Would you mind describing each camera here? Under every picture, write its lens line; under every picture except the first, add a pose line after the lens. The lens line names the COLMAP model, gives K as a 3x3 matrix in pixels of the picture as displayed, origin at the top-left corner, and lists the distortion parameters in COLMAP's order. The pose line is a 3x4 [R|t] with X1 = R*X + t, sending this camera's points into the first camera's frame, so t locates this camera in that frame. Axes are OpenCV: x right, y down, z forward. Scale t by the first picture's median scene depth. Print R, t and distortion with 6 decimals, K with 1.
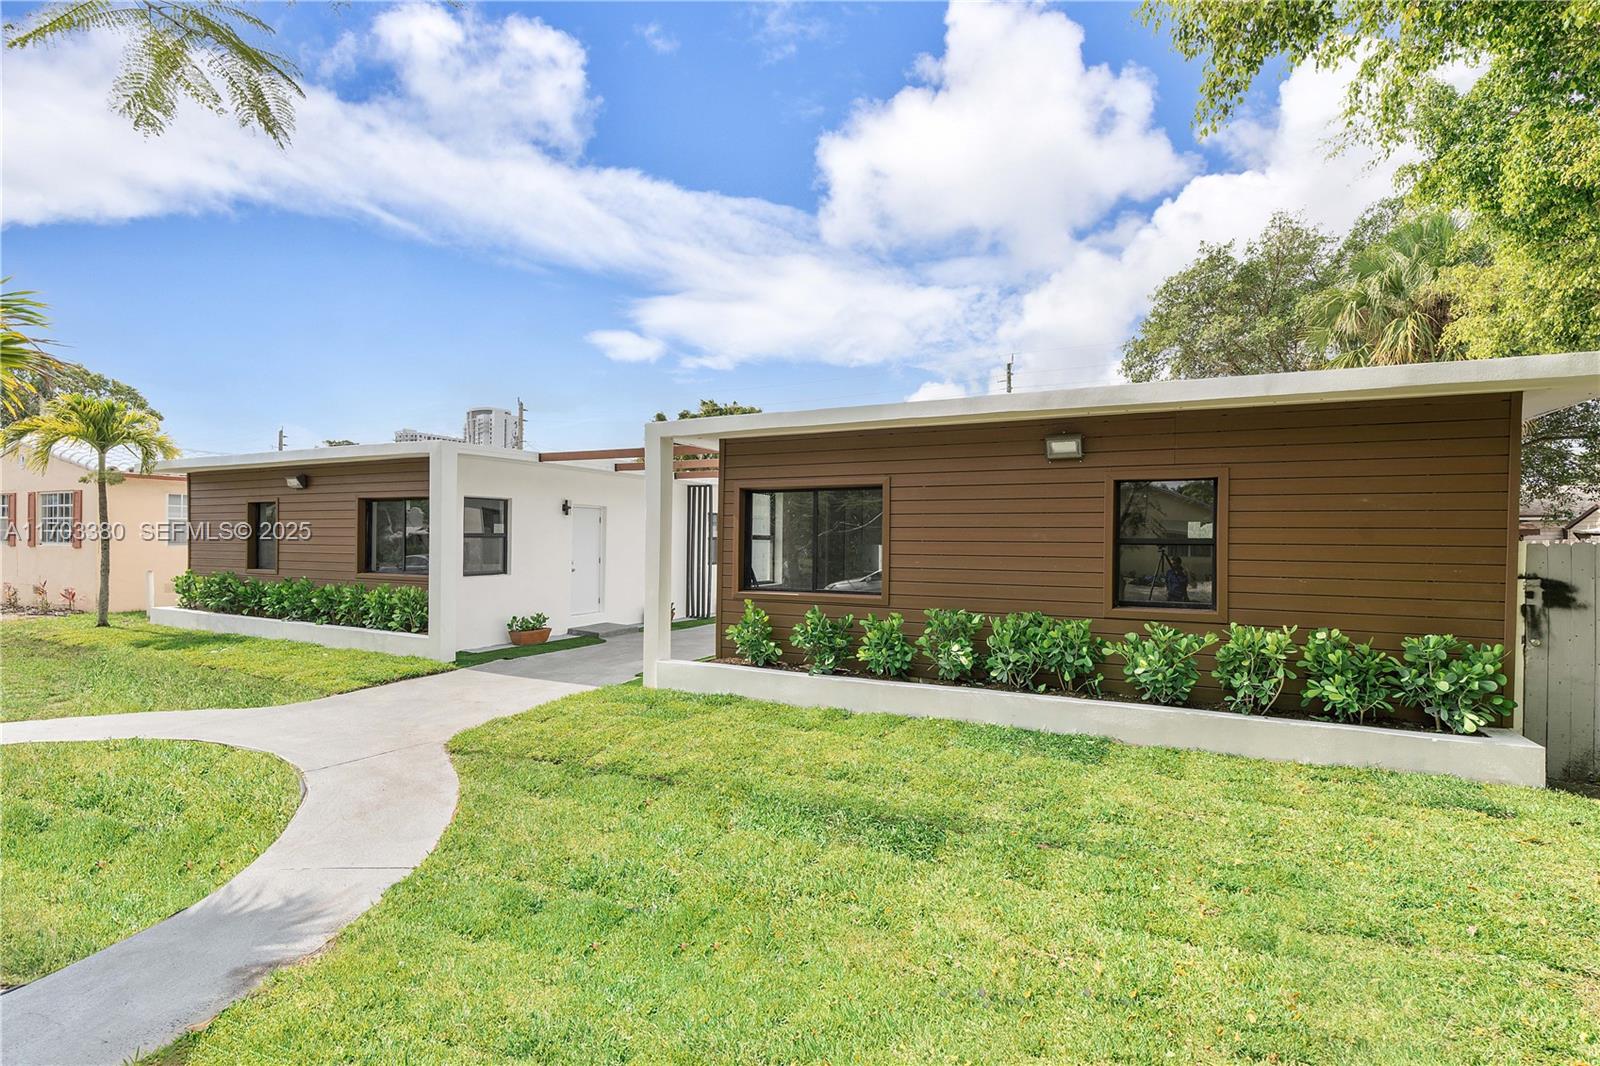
lens RADIAL K [[721.2, 0, 800.0], [0, 721.2, 533.0], [0, 0, 1]] dist [-0.008674, 0.001262]
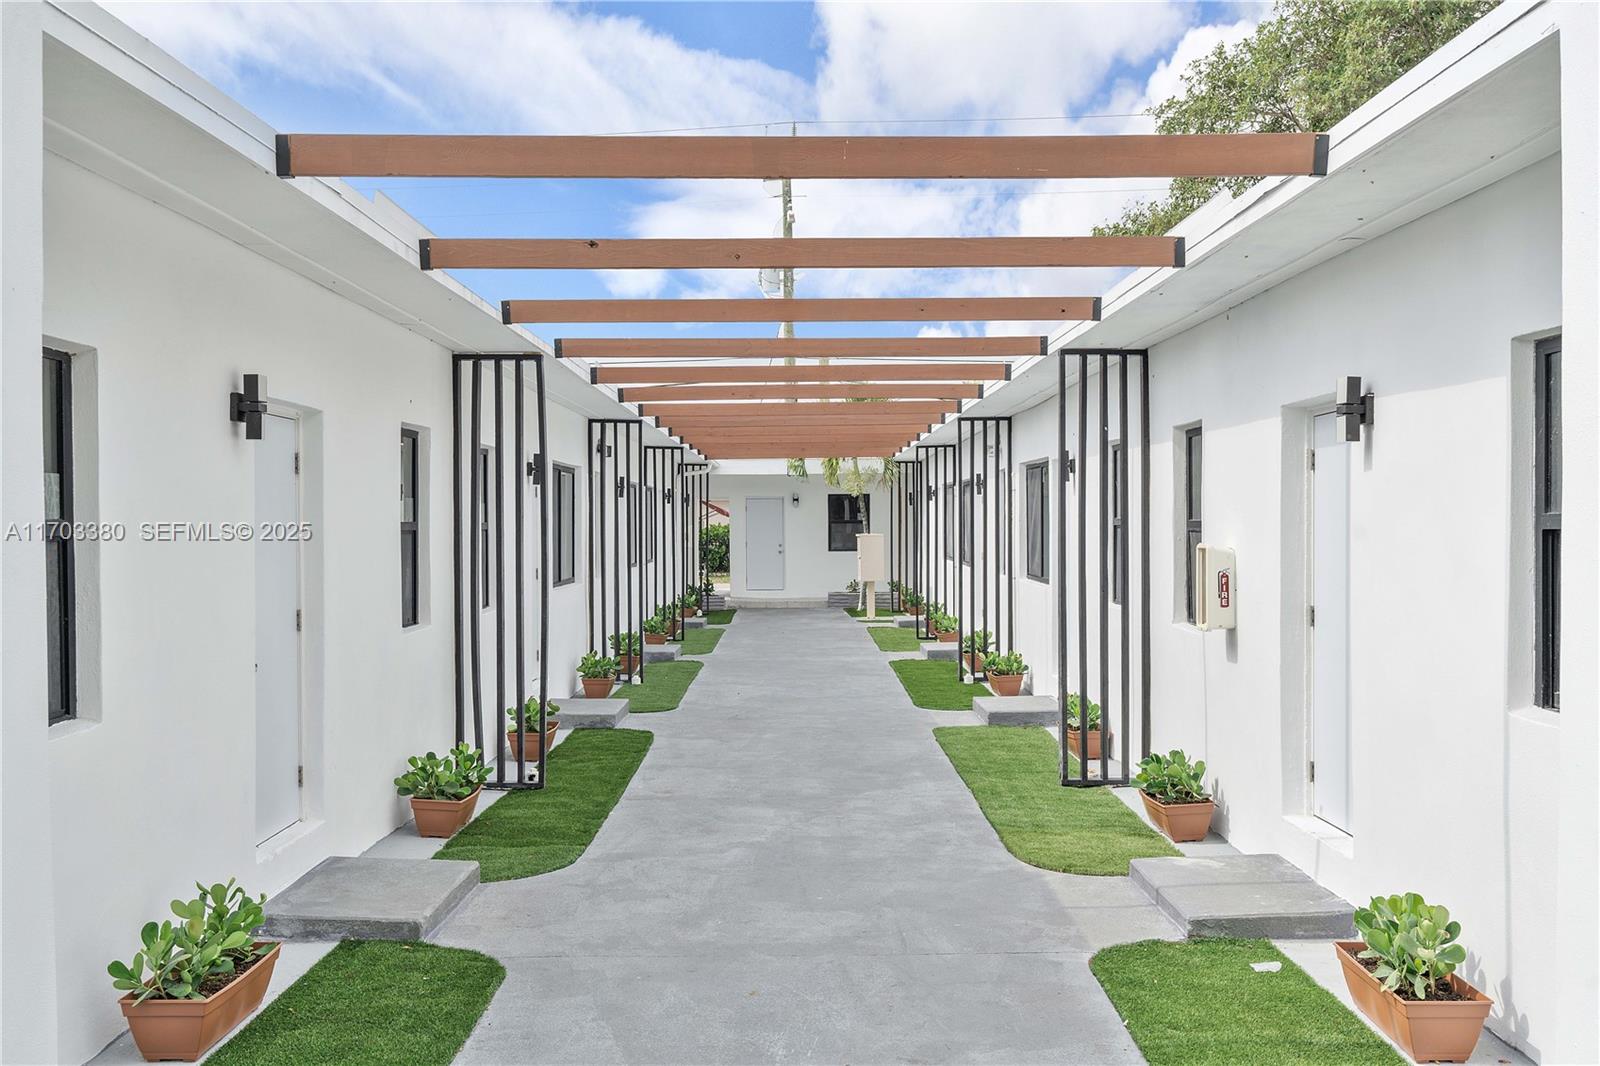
lens RADIAL K [[1432.9, 0, 802.6], [0, 1432.9, 544.5], [0, 0, 1]] dist [0.010300, 0.008055]
pose [[0.898135, -0.020253, 0.439254, -0.388264], [0.008935, 0.999573, 0.027817, -0.001974], [-0.439630, -0.021059, 0.897932, 0.525679]]
